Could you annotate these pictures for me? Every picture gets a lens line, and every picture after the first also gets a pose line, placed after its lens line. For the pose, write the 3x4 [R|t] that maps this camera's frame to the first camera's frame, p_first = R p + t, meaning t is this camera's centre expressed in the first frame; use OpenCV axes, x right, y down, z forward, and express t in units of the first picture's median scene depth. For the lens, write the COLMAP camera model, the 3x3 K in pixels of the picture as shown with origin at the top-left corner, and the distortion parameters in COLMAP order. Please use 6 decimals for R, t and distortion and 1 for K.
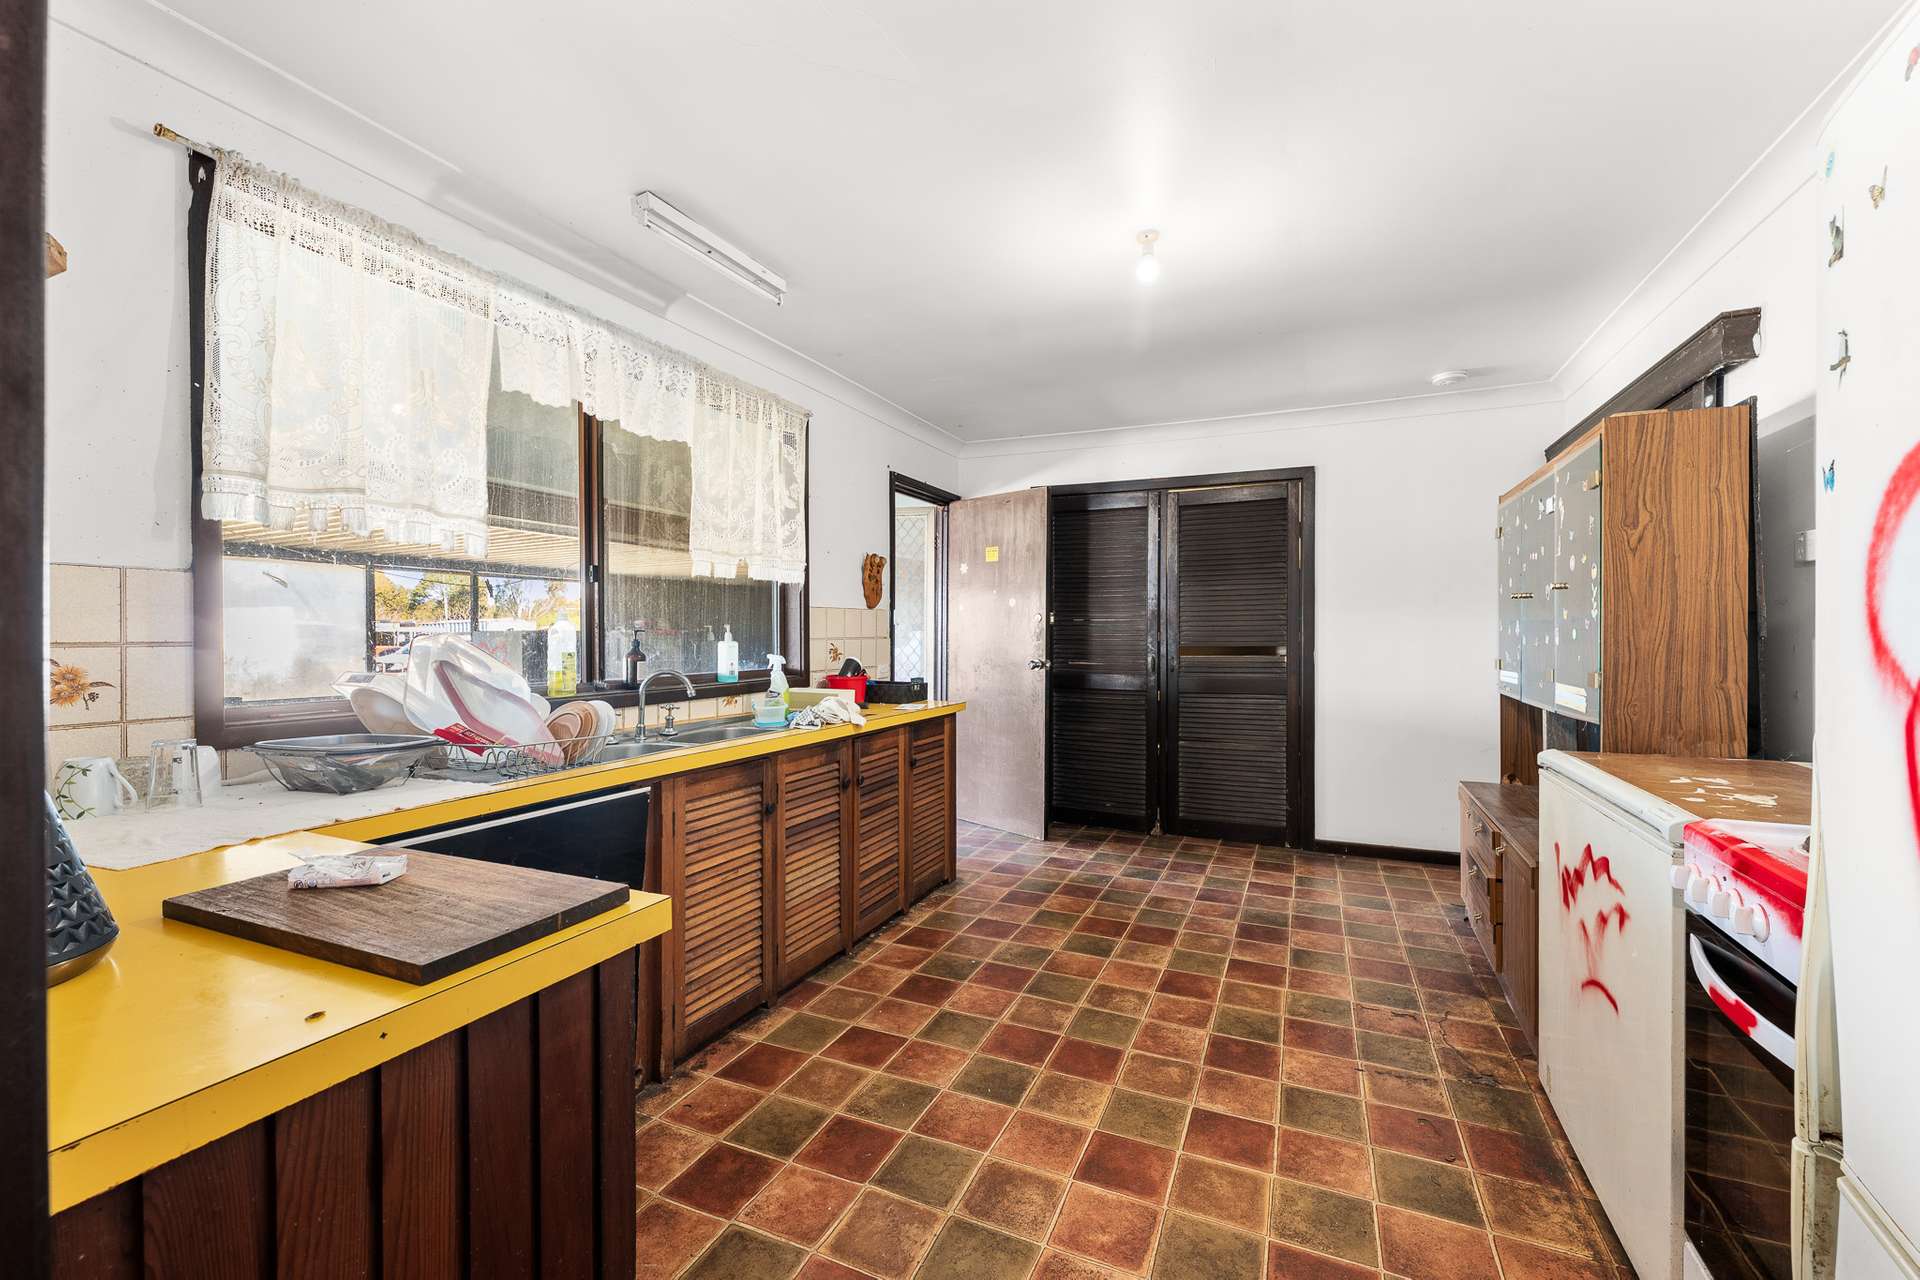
lens RADIAL K [[792.2, 0, 960.0], [0, 792.2, 640.0], [0, 0, 1]] dist [-0.000888, -0.000316]
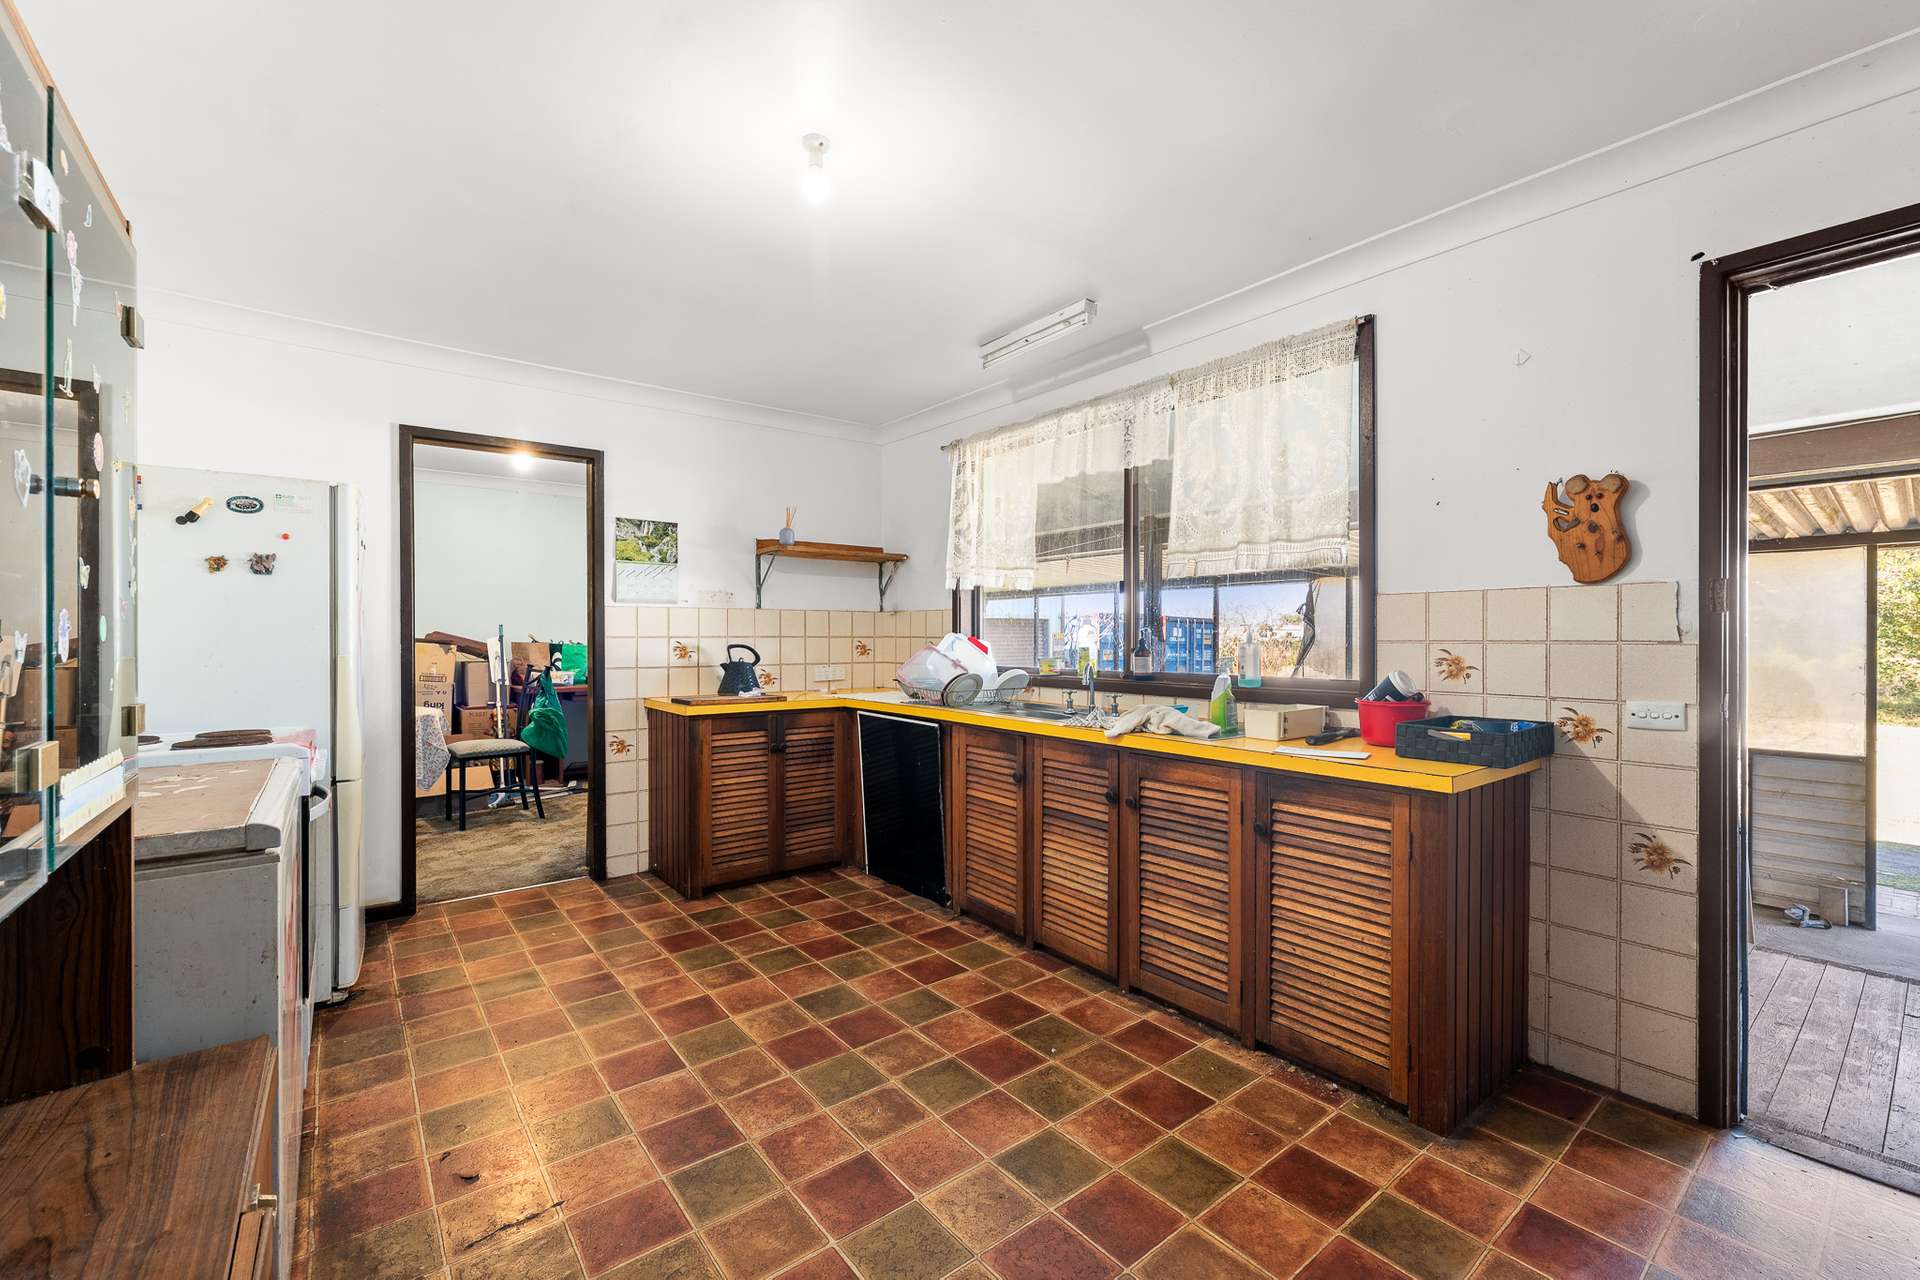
lens RADIAL K [[792.2, 0, 960.0], [0, 792.2, 640.0], [0, 0, 1]] dist [-0.000888, -0.000316]
pose [[-0.467889, 0.007403, -0.883756, 0.868186], [-0.007250, 0.999899, 0.012215, -0.012066], [0.883758, 0.012122, -0.467788, 1.477685]]
